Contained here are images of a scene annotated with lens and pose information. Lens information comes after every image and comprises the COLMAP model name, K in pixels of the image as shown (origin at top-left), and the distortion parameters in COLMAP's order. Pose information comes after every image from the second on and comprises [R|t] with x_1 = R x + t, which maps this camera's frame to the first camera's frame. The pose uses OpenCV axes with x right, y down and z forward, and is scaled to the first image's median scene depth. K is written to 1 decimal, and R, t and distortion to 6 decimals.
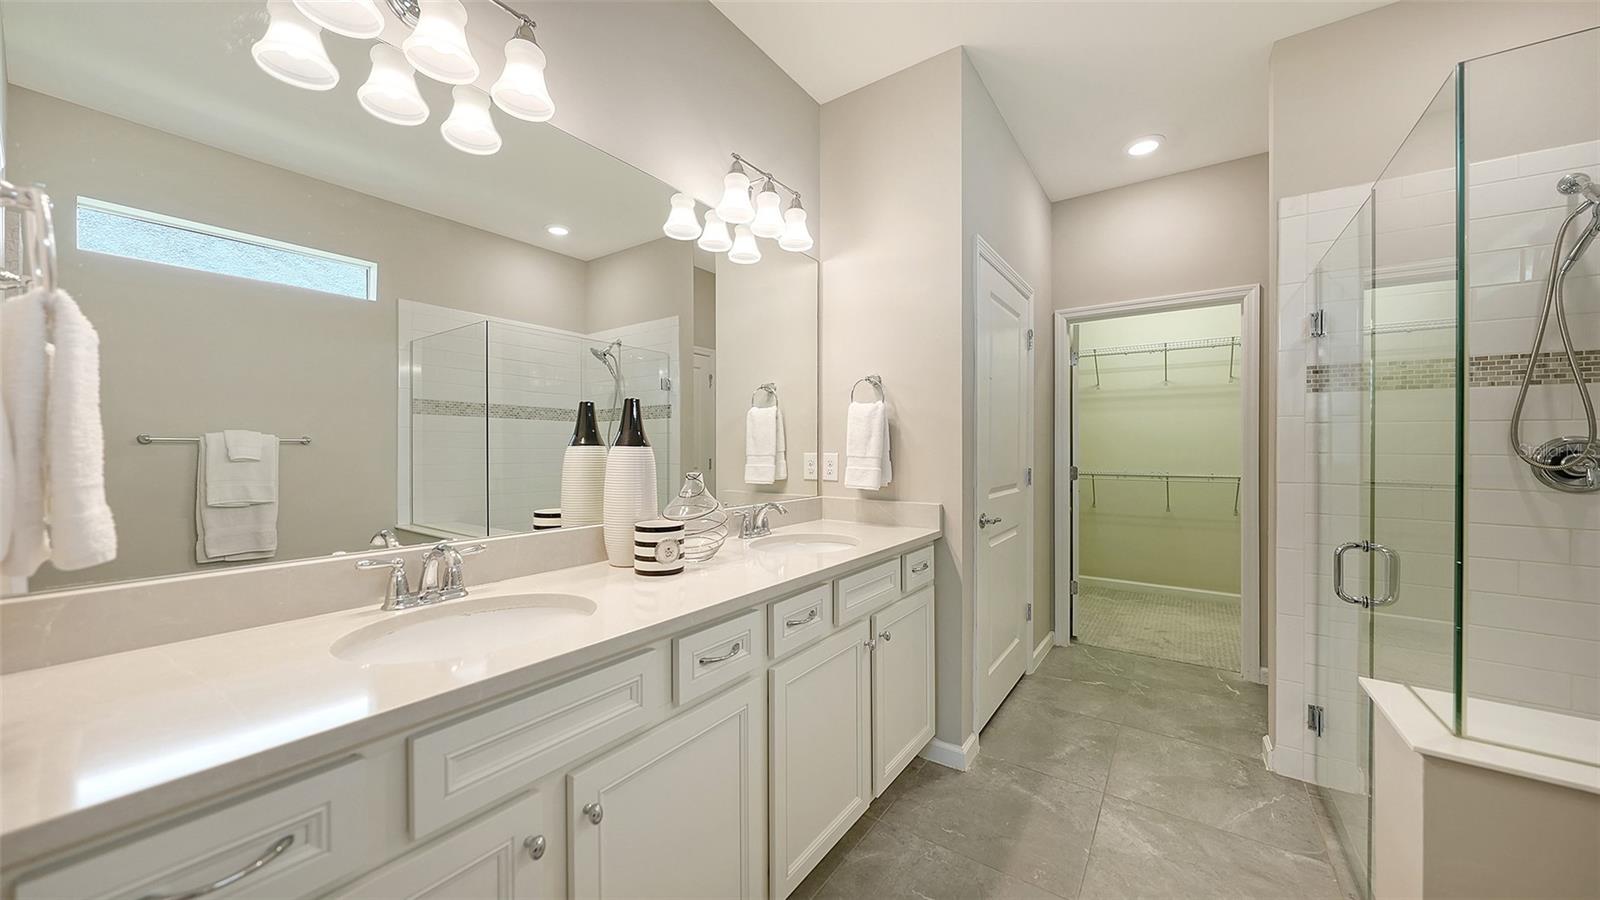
lens RADIAL K [[557.9, 0, 790.0], [0, 557.9, 450.7], [0, 0, 1]] dist [-0.001189, -0.000081]
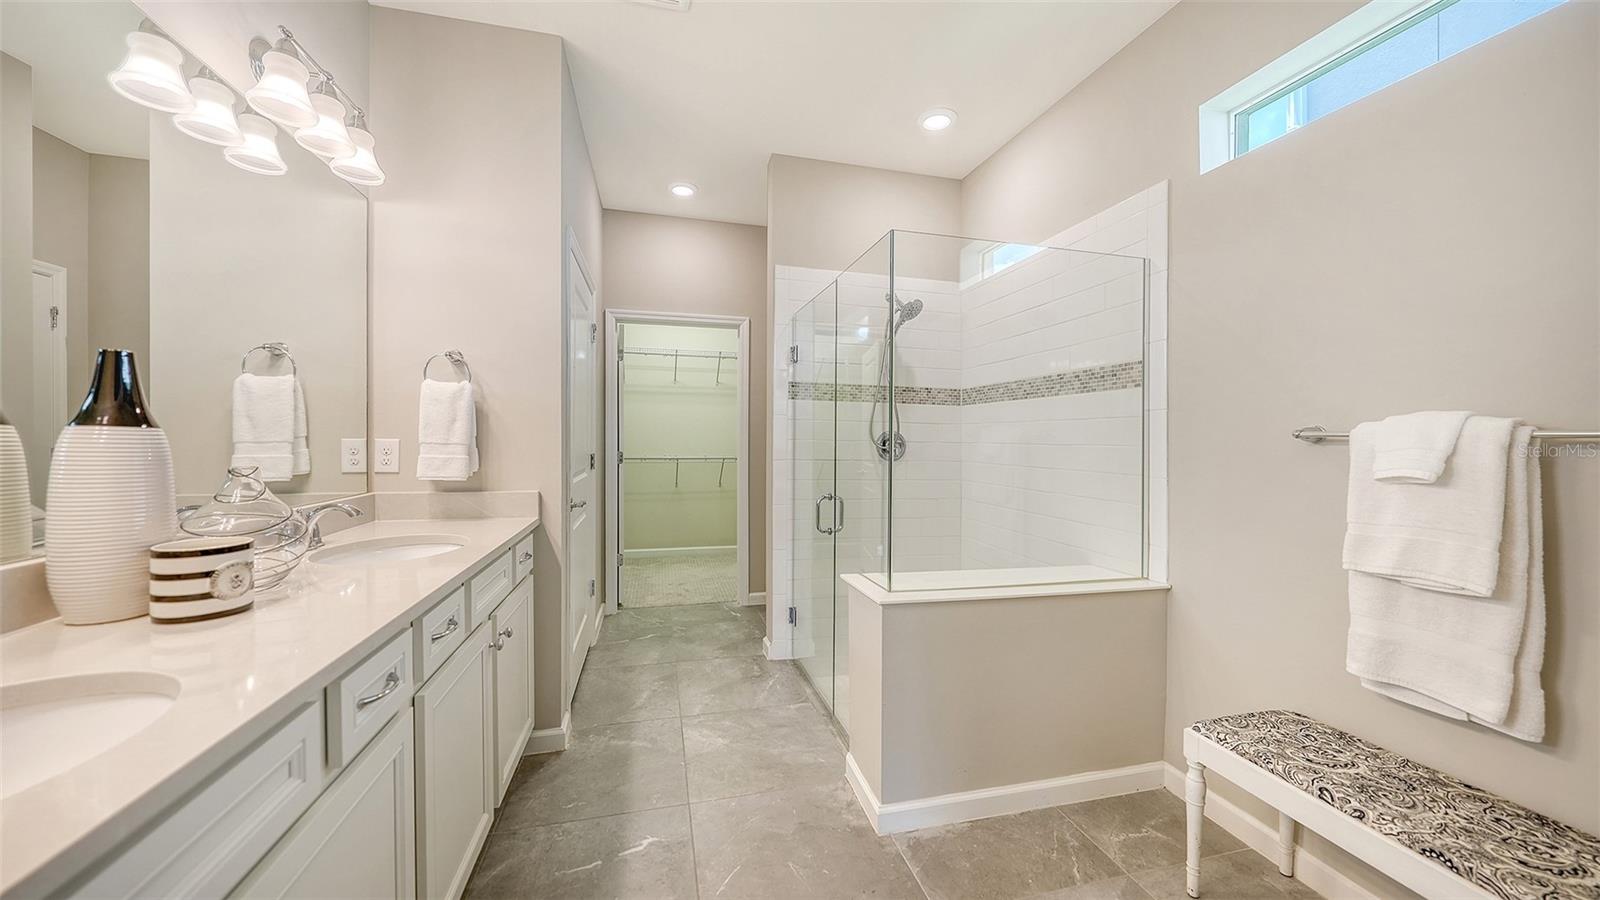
lens RADIAL K [[560.3, 0, 794.1], [0, 560.3, 439.8], [0, 0, 1]] dist [-0.002094, -0.000060]
pose [[0.646480, 0.001375, 0.762929, -0.186219], [-0.005260, 0.999983, 0.002654, 0.000368], [-0.762912, -0.005729, 0.646476, 0.014658]]
